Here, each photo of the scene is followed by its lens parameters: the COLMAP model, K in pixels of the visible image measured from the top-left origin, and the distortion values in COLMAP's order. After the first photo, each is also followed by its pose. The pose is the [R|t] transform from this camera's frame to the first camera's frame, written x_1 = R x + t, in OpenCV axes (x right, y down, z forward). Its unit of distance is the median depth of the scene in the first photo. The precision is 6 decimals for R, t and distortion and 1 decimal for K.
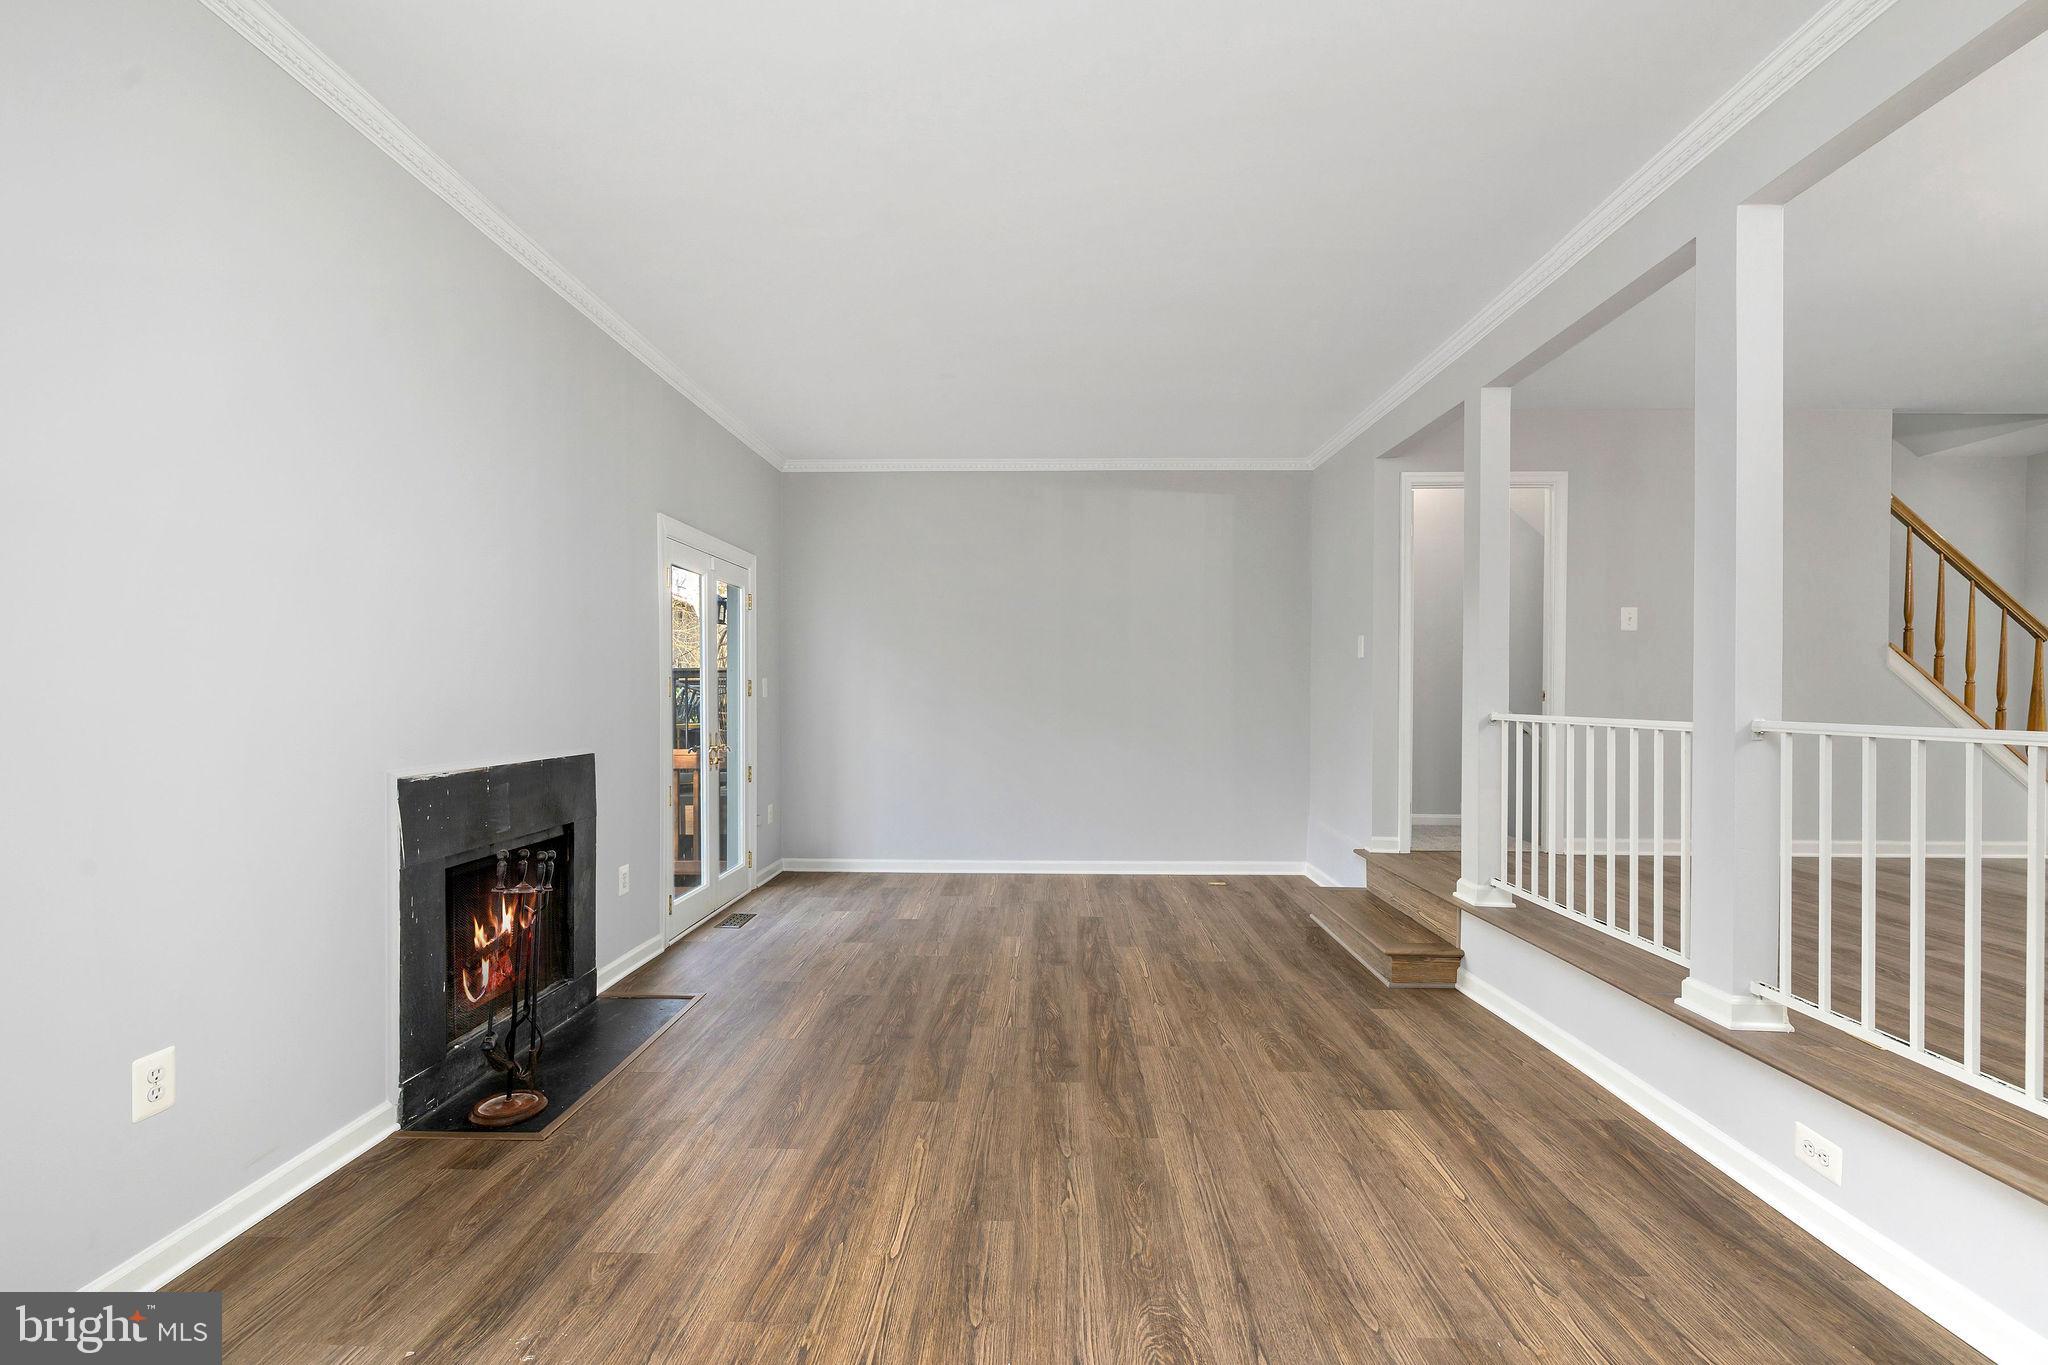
lens RADIAL K [[867.8, 0, 1016.9], [0, 867.8, 738.3], [0, 0, 1]] dist [0.000225, -0.000721]
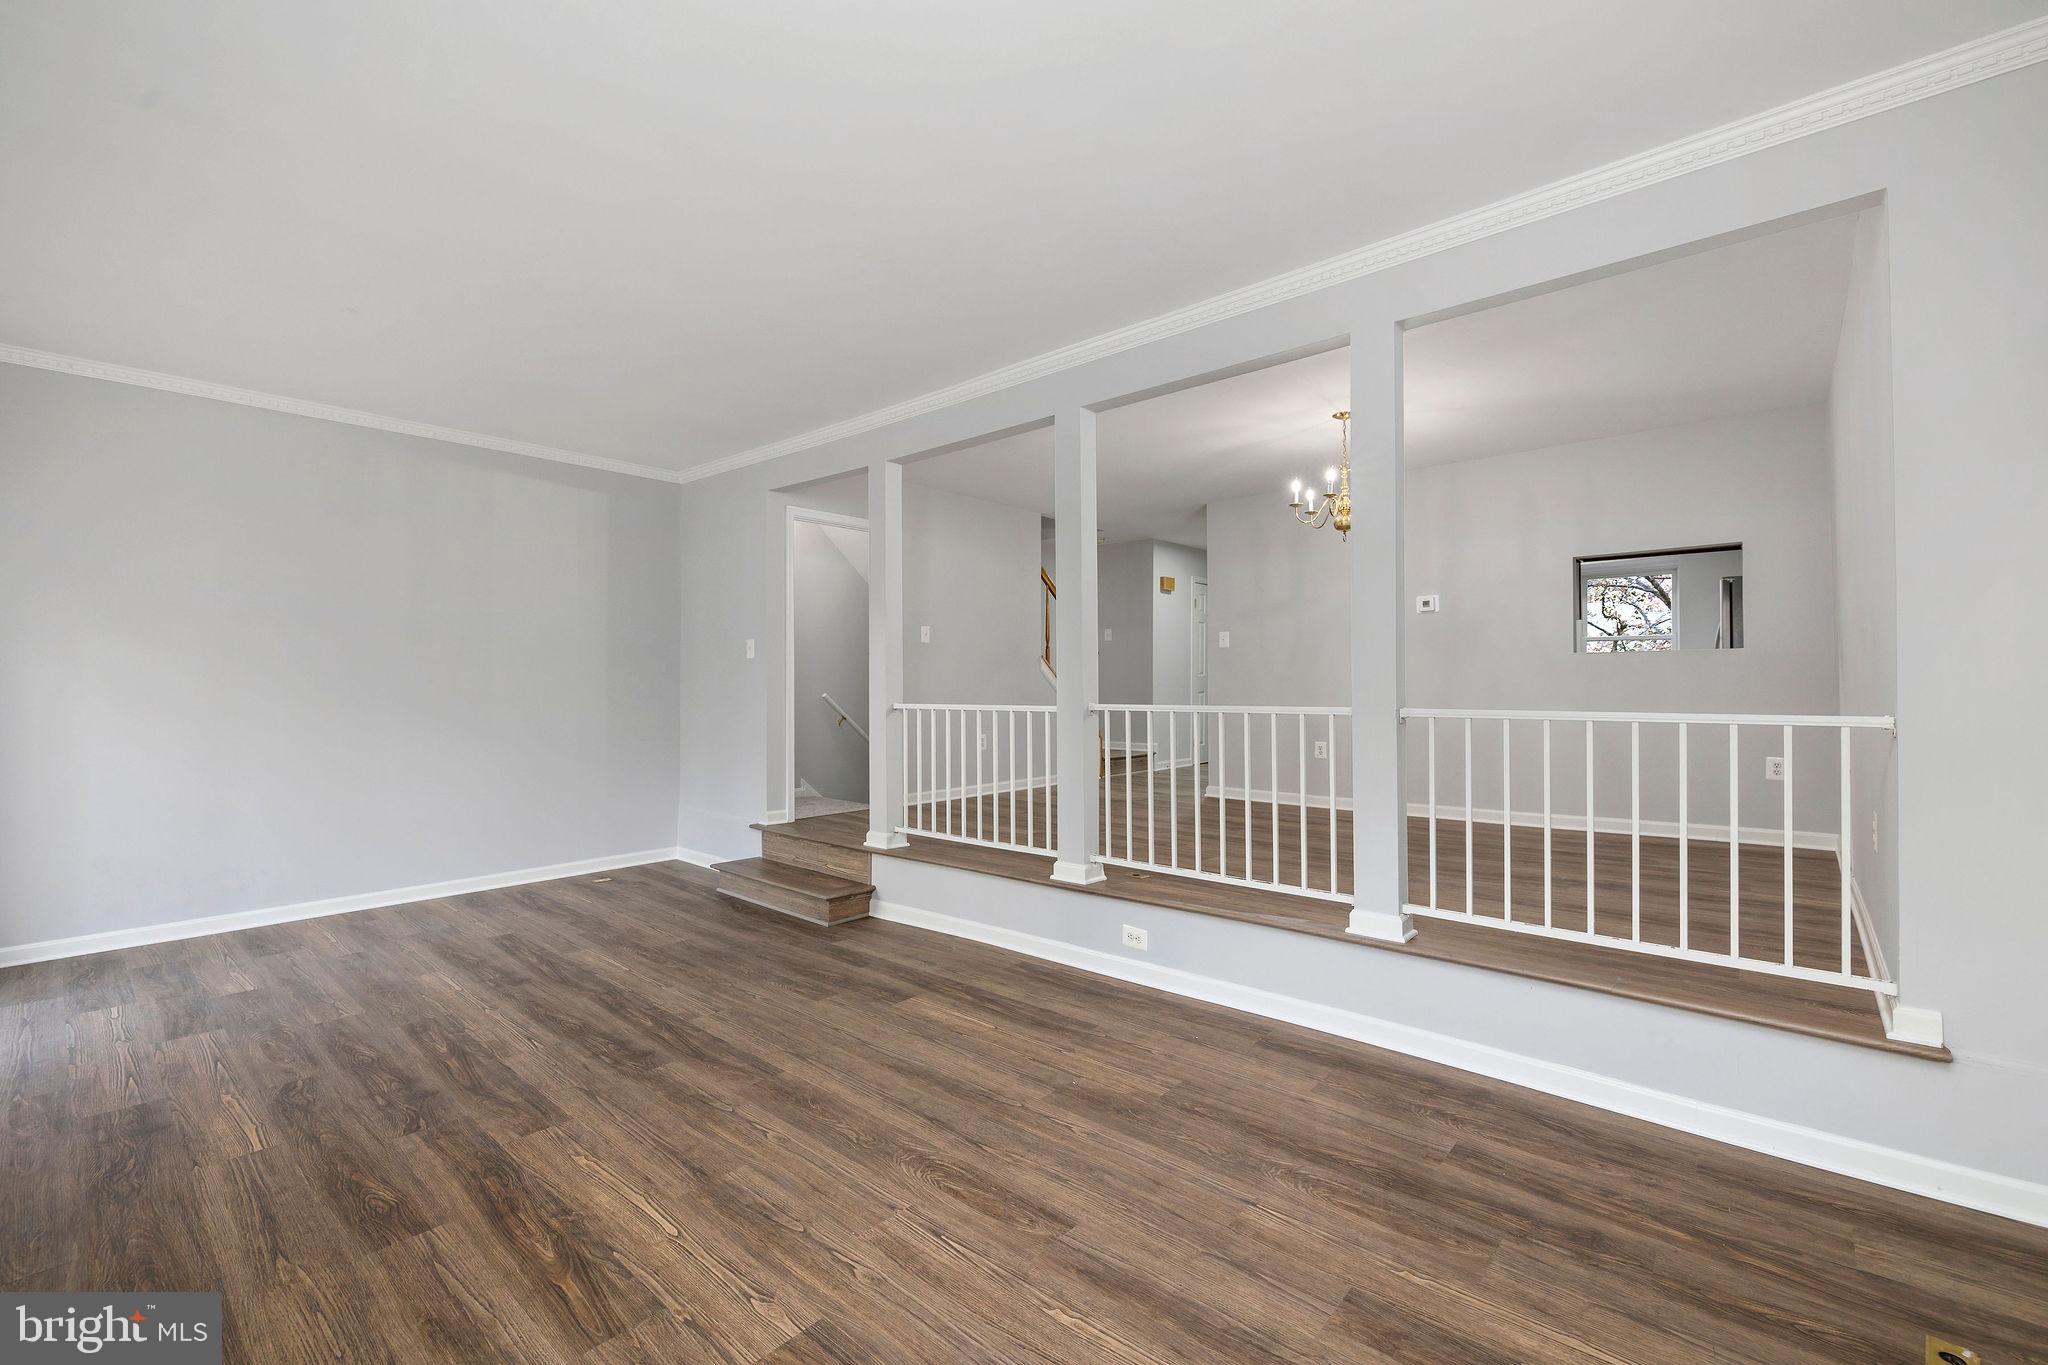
lens RADIAL K [[867.8, 0, 1002.8], [0, 867.8, 697.4], [0, 0, 1]] dist [0.000225, -0.000721]
pose [[0.647183, -0.014623, 0.762194, -0.444896], [0.044688, 0.998824, -0.018782, -0.004383], [-0.761024, 0.046216, 0.647076, 0.001407]]
